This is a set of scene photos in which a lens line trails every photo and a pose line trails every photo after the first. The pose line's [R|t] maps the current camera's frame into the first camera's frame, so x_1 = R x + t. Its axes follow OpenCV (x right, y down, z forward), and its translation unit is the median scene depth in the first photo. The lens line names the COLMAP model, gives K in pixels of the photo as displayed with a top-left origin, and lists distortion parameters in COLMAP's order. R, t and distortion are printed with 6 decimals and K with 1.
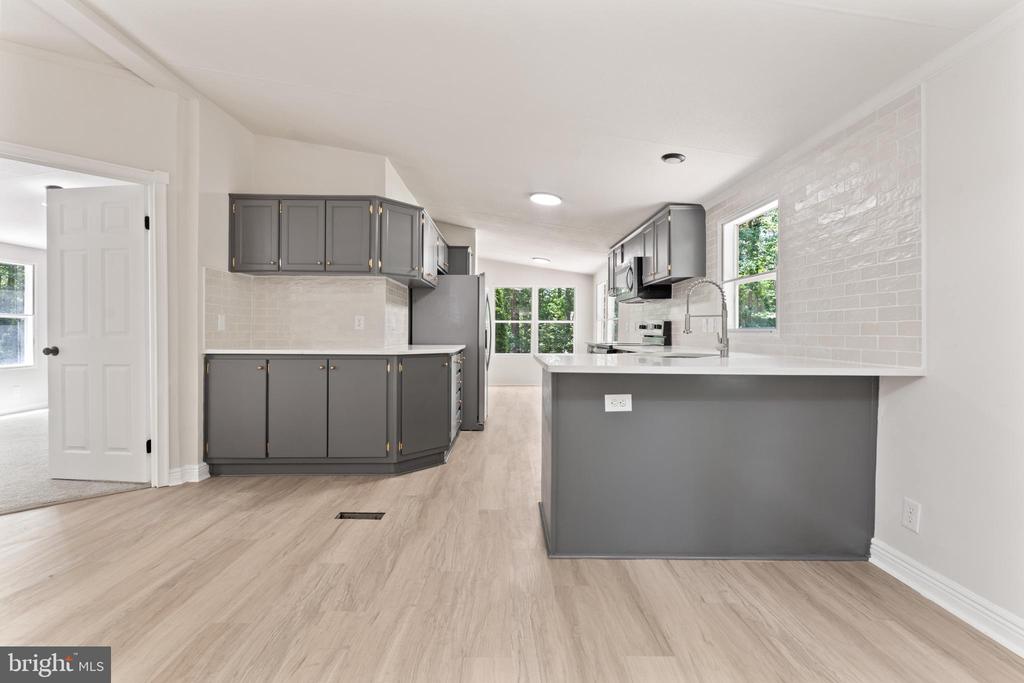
lens RADIAL K [[449.0, 0, 511.9], [0, 449.0, 336.1], [0, 0, 1]] dist [-0.000639, -0.000271]
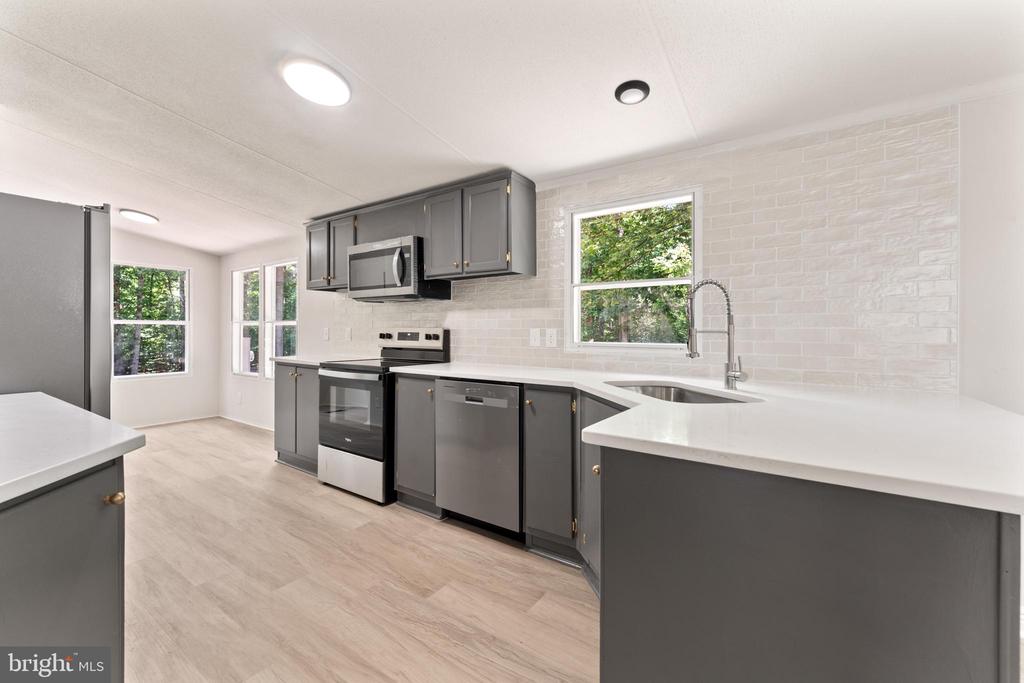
lens RADIAL K [[409.0, 0, 508.7], [0, 409.0, 331.7], [0, 0, 1]] dist [0.000067, 0.000073]
pose [[0.577823, 0.000296, 0.816162, -0.237475], [0.005267, 0.999978, -0.004091, -0.041118], [-0.816145, 0.006663, 0.577808, 0.804660]]
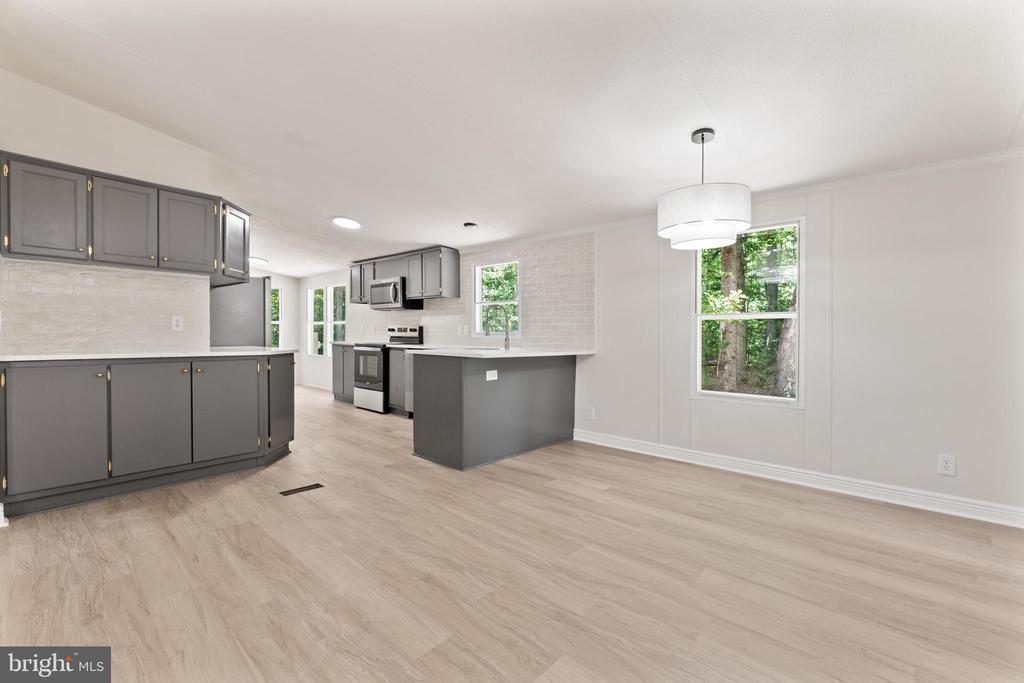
lens RADIAL K [[431.2, 0, 512.0], [0, 431.2, 341.5], [0, 0, 1]] dist [0.000712, -0.000073]
pose [[0.679635, -0.009097, 0.733494, -0.664270], [-0.000122, 0.999922, 0.012514, -0.004531], [-0.733550, -0.008594, 0.679581, -0.149438]]
